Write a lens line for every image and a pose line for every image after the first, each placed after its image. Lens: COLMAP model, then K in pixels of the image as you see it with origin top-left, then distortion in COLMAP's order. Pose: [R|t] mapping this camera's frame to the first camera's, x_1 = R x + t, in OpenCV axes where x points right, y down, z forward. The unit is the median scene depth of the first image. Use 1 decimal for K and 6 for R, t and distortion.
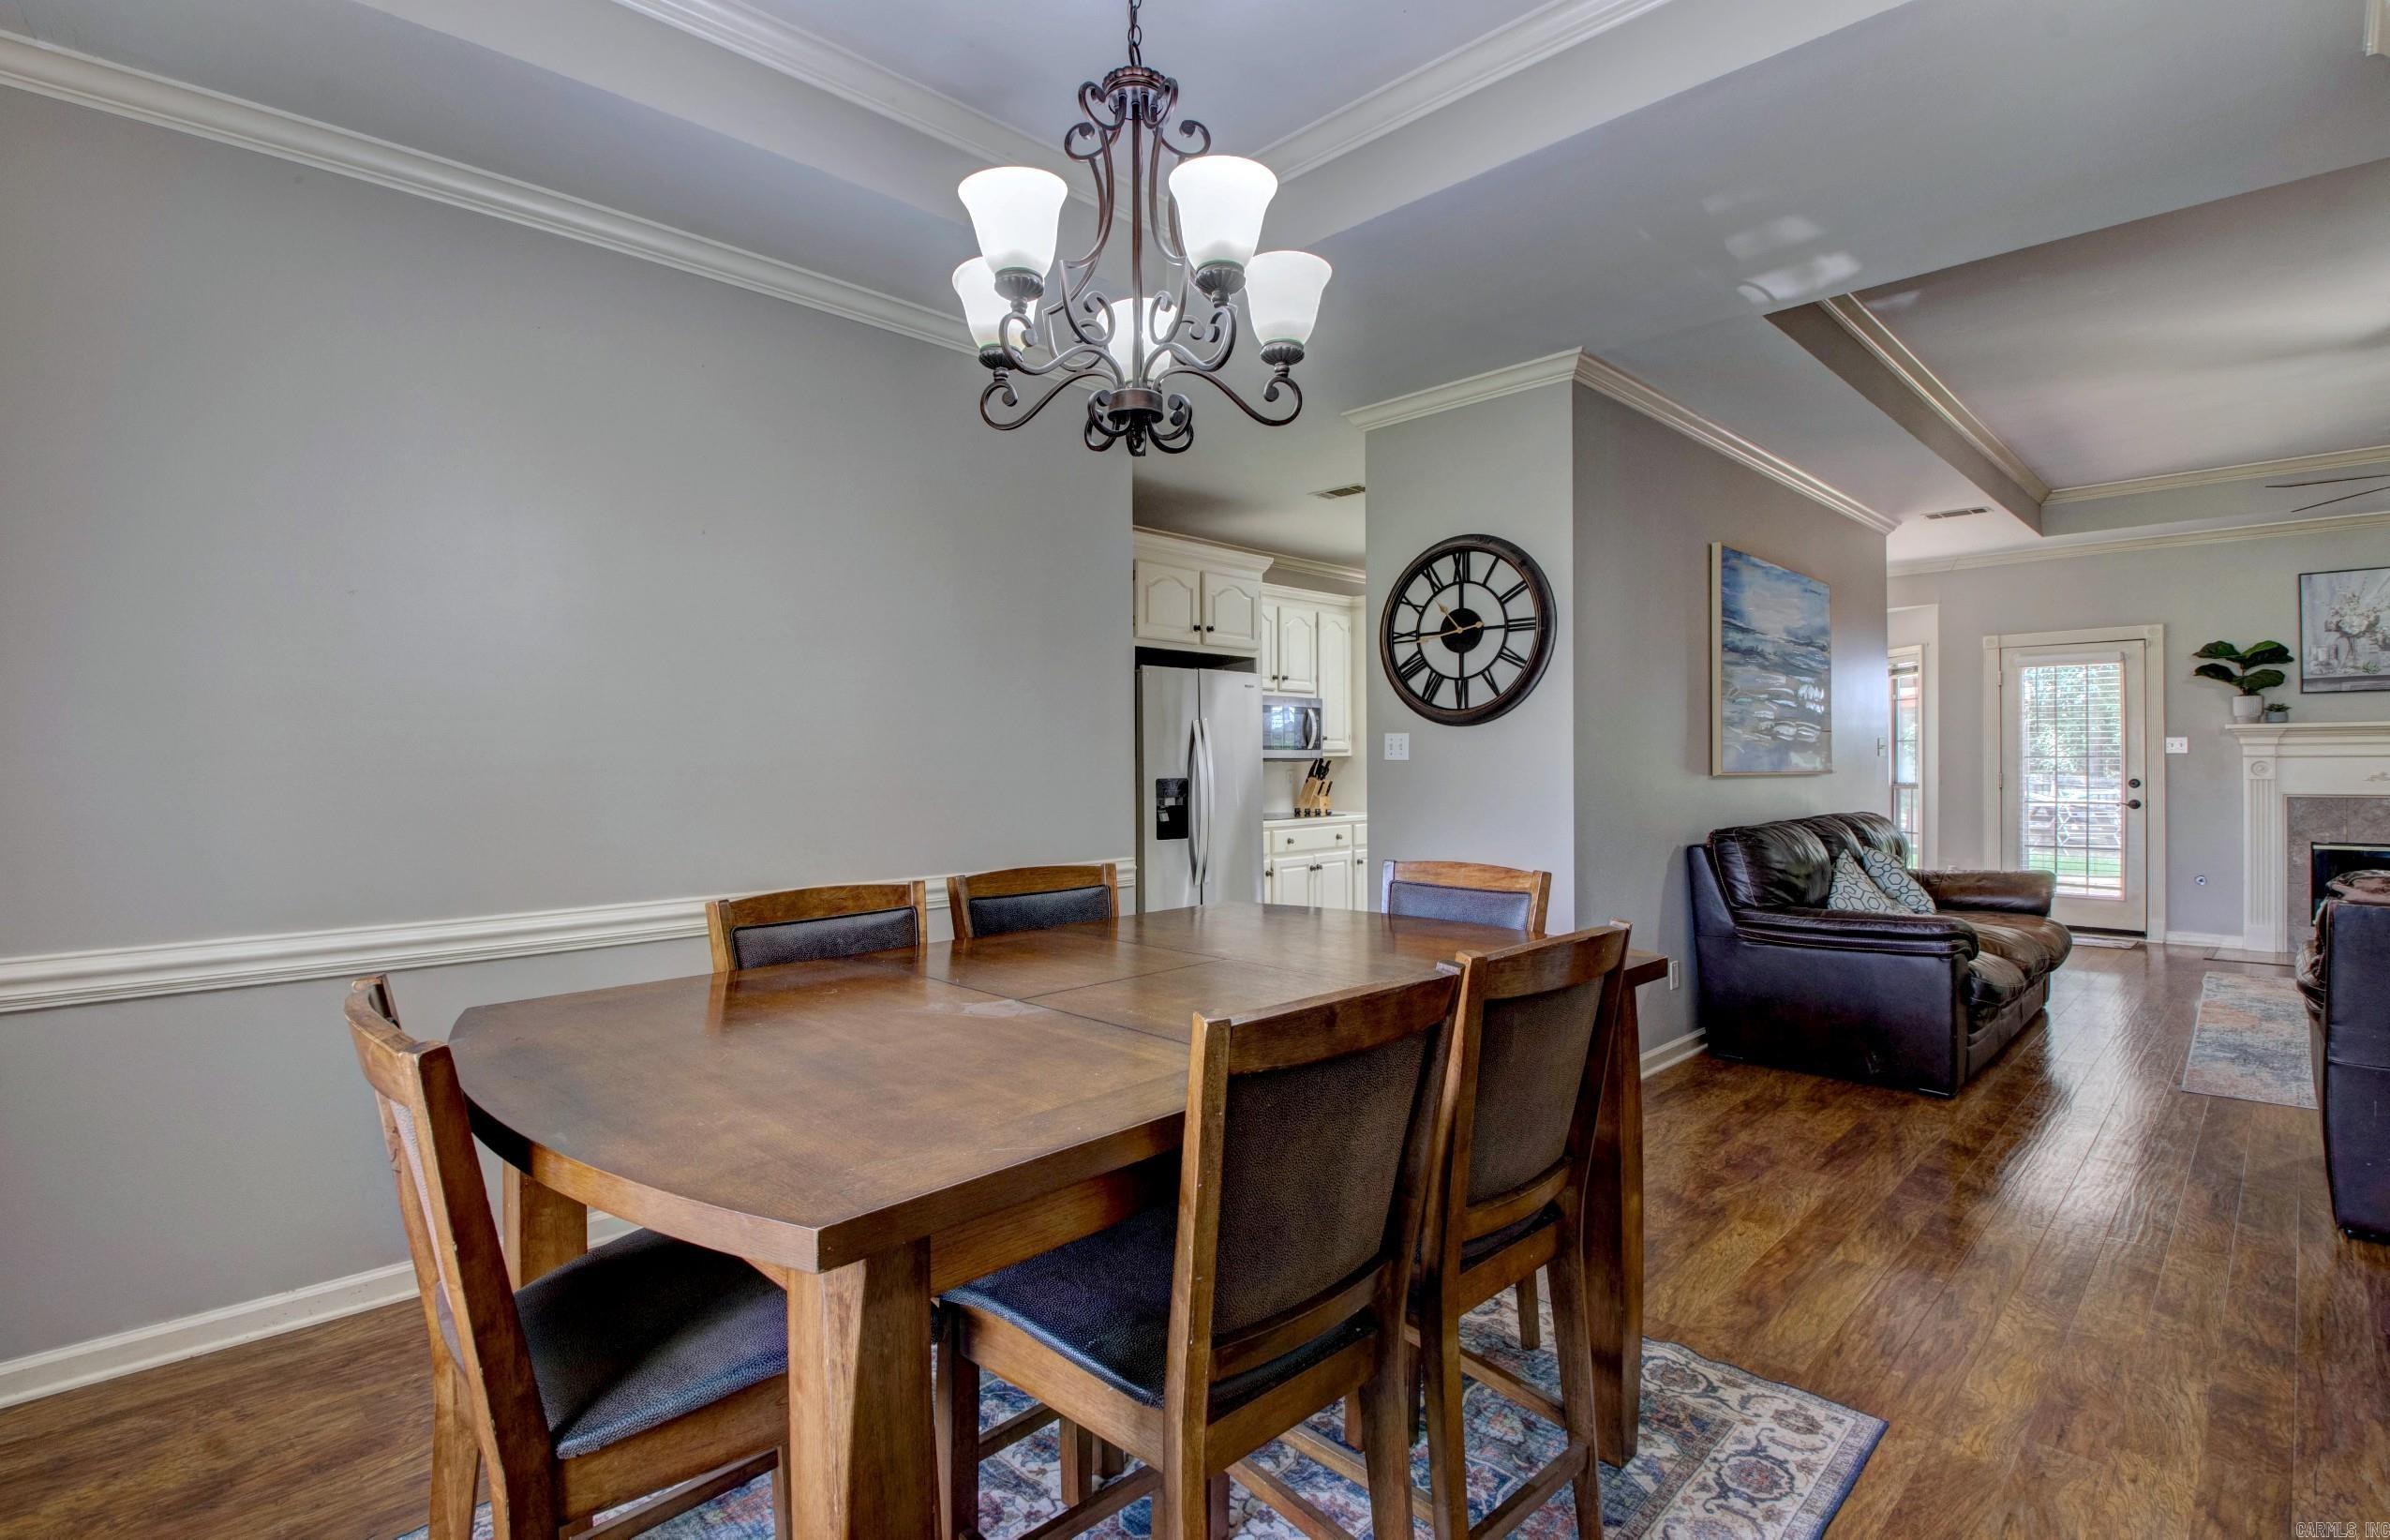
lens RADIAL K [[1118.3, 0, 1143.5], [0, 1118.3, 762.6], [0, 0, 1]] dist [0.000088, -0.011939]
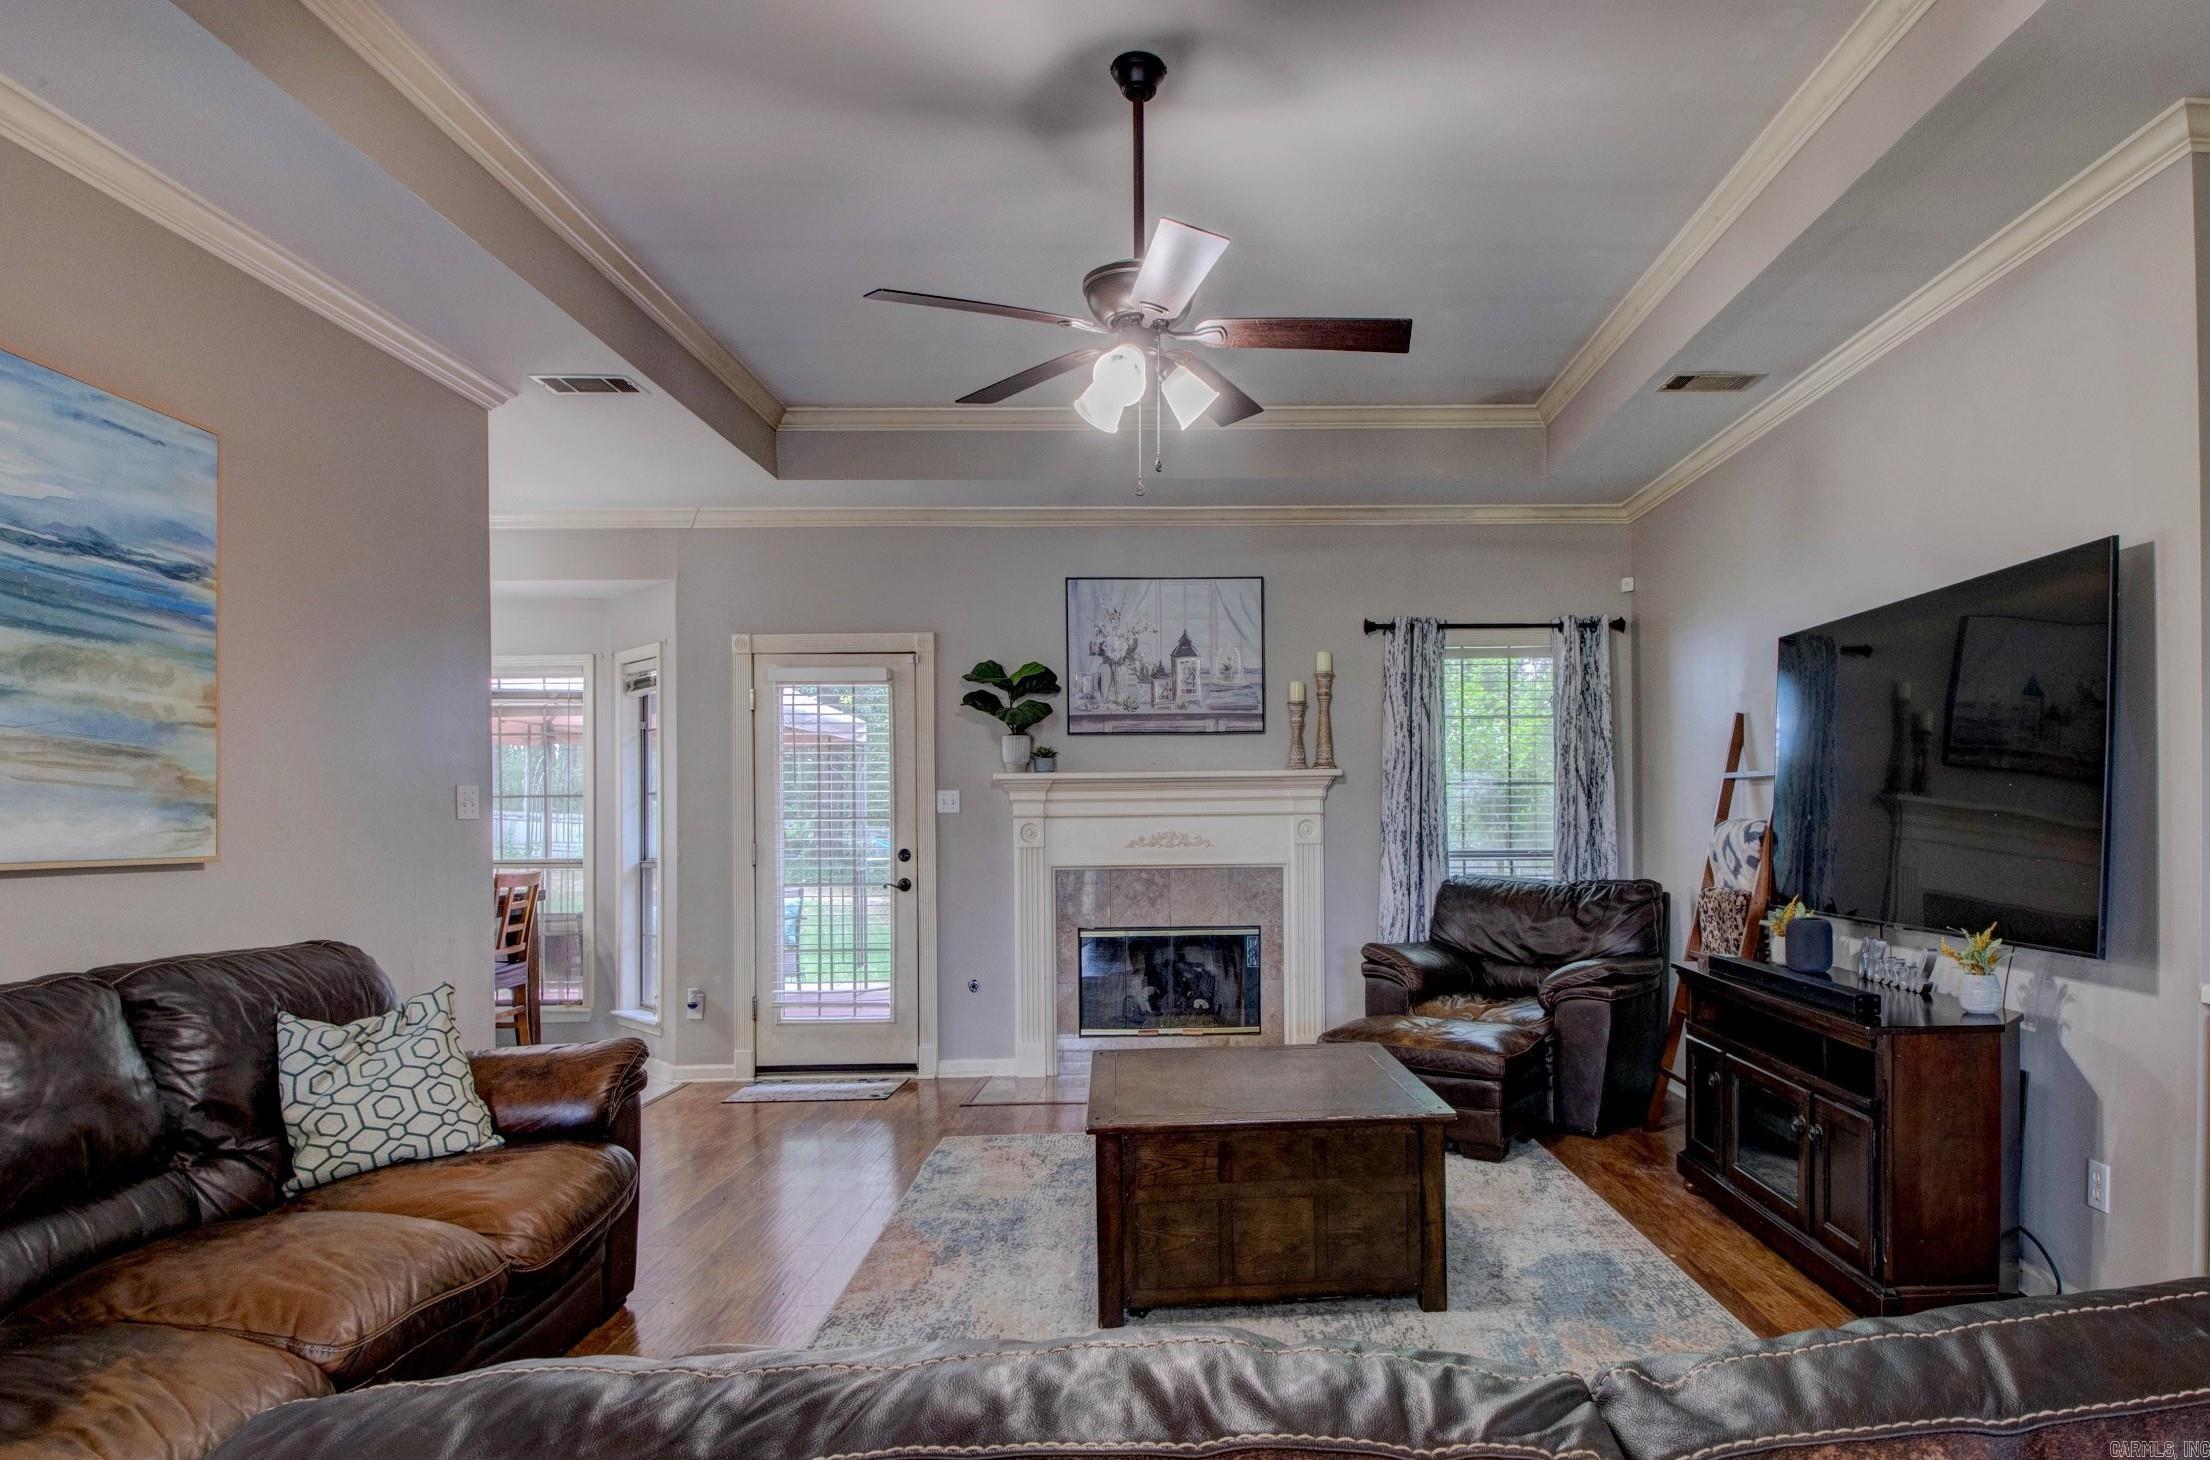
lens RADIAL K [[1345.2, 0, 1190.5], [0, 1345.2, 811.5], [0, 0, 1]] dist [0.019091, -0.012300]
pose [[0.668999, -0.001156, 0.743262, 0.474409], [0.006333, 0.999971, -0.004146, -0.005297], [-0.743236, 0.007481, 0.668987, 0.358367]]
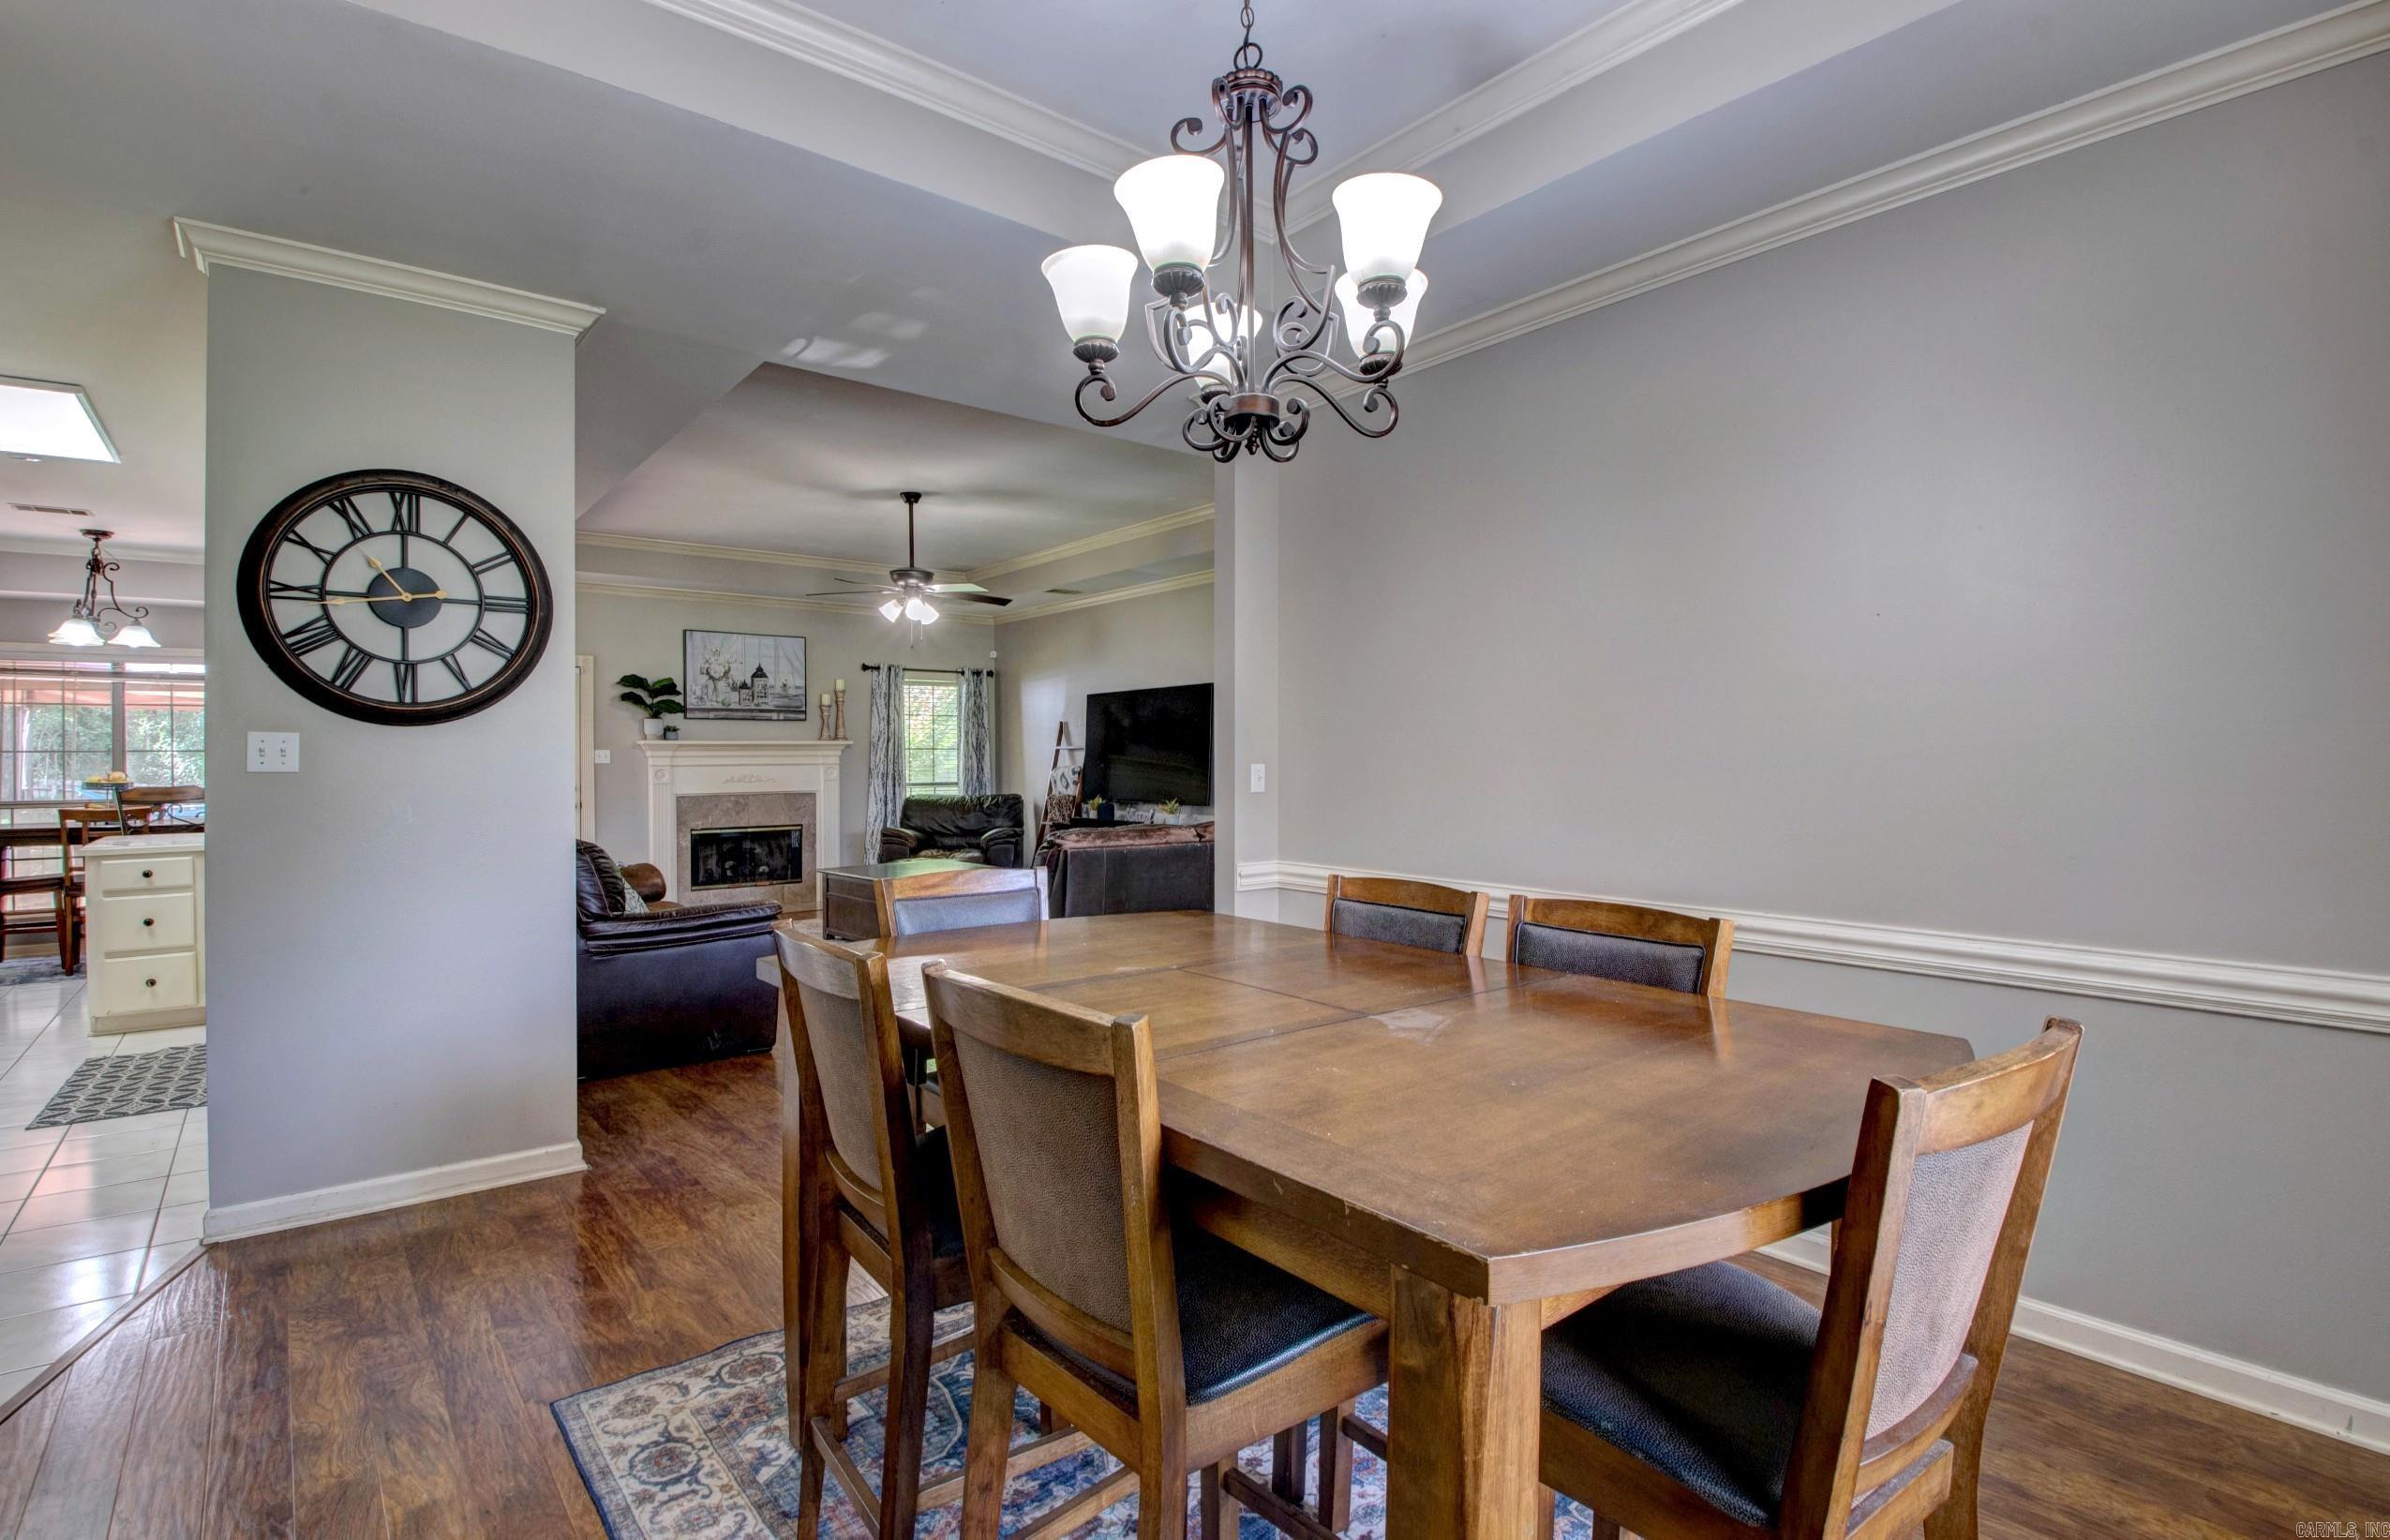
lens RADIAL K [[1118.3, 0, 1231.2], [0, 1118.3, 765.7], [0, 0, 1]] dist [0.000088, -0.011939]
pose [[0.062613, -0.000691, 0.998038, -0.304116], [0.006196, 0.999981, 0.000304, -0.002093], [-0.998019, 0.006165, 0.062616, 0.290670]]
